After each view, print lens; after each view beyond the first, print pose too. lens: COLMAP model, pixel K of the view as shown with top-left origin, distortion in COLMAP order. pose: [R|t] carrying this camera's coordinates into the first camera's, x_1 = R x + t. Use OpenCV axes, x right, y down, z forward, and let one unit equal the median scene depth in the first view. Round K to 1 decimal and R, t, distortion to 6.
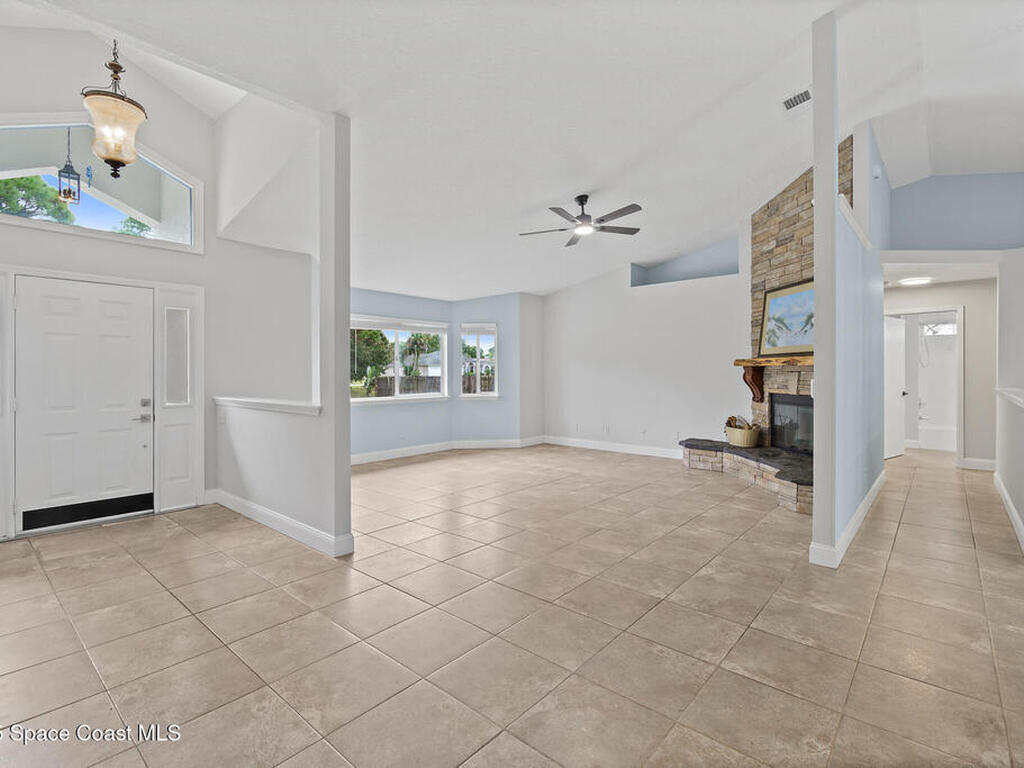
lens RADIAL K [[507.0, 0, 506.8], [0, 507.0, 375.6], [0, 0, 1]] dist [-0.001794, -0.000519]
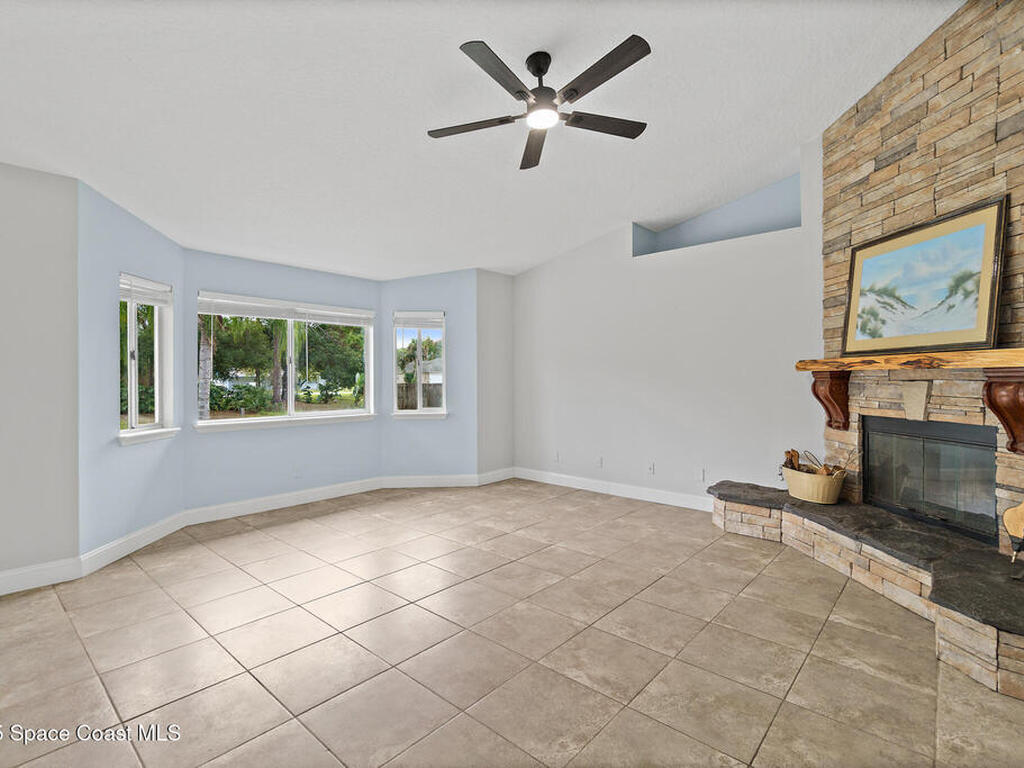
lens RADIAL K [[498.1, 0, 506.2], [0, 498.1, 377.8], [0, 0, 1]] dist [-0.002805, 0.000908]
pose [[0.999877, 0.000602, -0.015703, 0.101400], [-0.000757, 0.999951, -0.009828, -0.004111], [0.015696, 0.009839, 0.999828, 0.390457]]
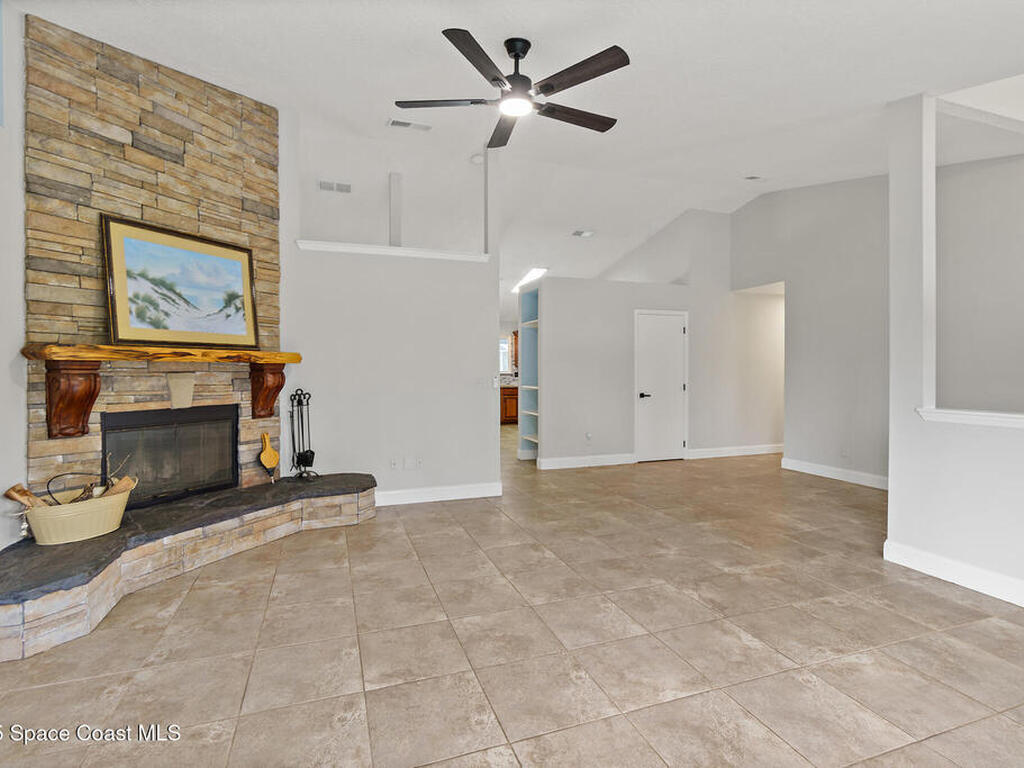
lens RADIAL K [[496.6, 0, 489.6], [0, 496.6, 370.1], [0, 0, 1]] dist [-0.004075, -0.000511]
pose [[-0.852518, 0.003251, 0.522688, -0.077626], [0.008007, 0.999945, 0.006840, -0.010123], [-0.522636, 0.010016, -0.852497, 1.202084]]
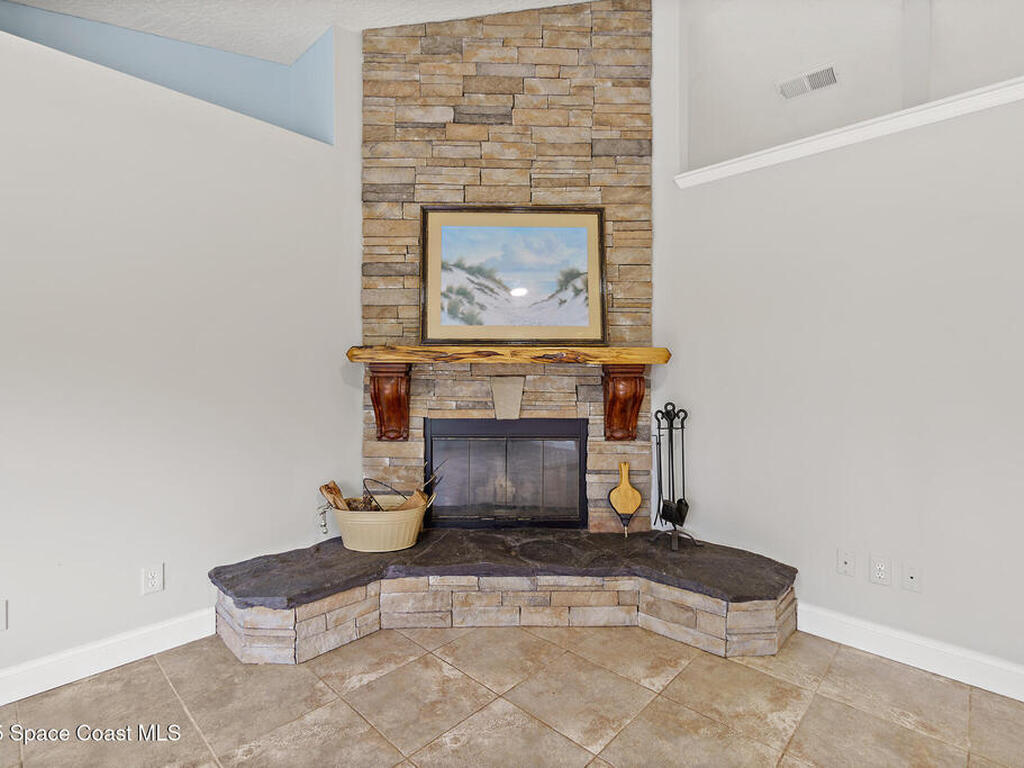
lens RADIAL K [[498.1, 0, 506.2], [0, 498.1, 377.8], [0, 0, 1]] dist [-0.002805, 0.000908]
pose [[0.054698, -0.005845, 0.998486, 0.046693], [0.005339, 0.999970, 0.005562, -0.007463], [-0.998489, 0.005026, 0.054728, 0.882301]]
